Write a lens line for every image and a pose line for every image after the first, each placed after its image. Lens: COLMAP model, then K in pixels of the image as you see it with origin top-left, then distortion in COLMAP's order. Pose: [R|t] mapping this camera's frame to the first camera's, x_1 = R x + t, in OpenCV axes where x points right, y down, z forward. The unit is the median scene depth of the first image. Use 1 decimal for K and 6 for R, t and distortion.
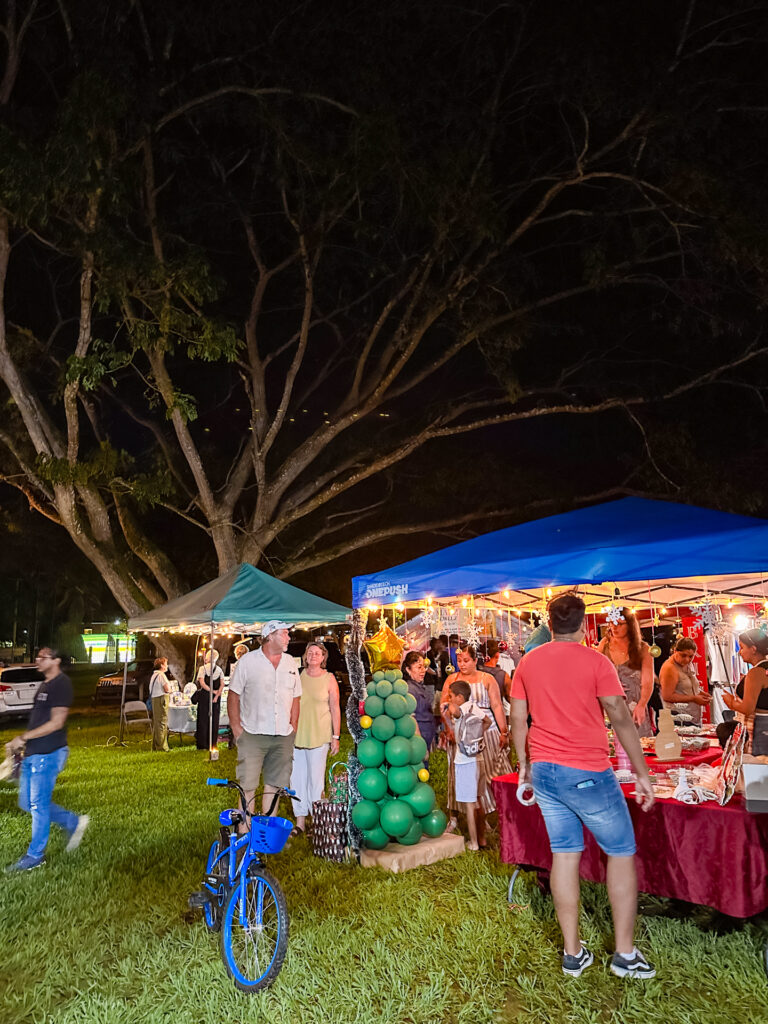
lens RADIAL K [[744.4, 0, 384.0], [0, 744.4, 512.0], [0, 0, 1]] dist [-0.003818, 0.000283]
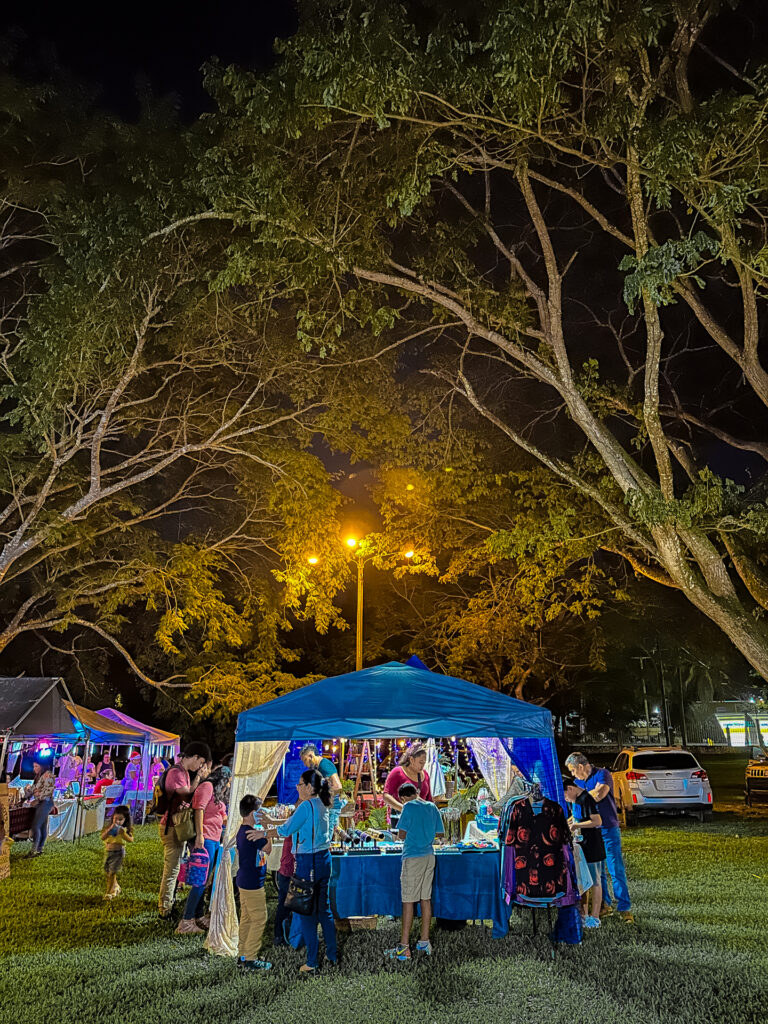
lens RADIAL K [[744.4, 0, 384.0], [0, 744.4, 512.0], [0, 0, 1]] dist [-0.003818, 0.000283]
pose [[0.705963, -0.189287, -0.682485, -0.067095], [0.118443, 0.981607, -0.149731, 0.027336], [0.698274, 0.024869, 0.715398, 0.156539]]
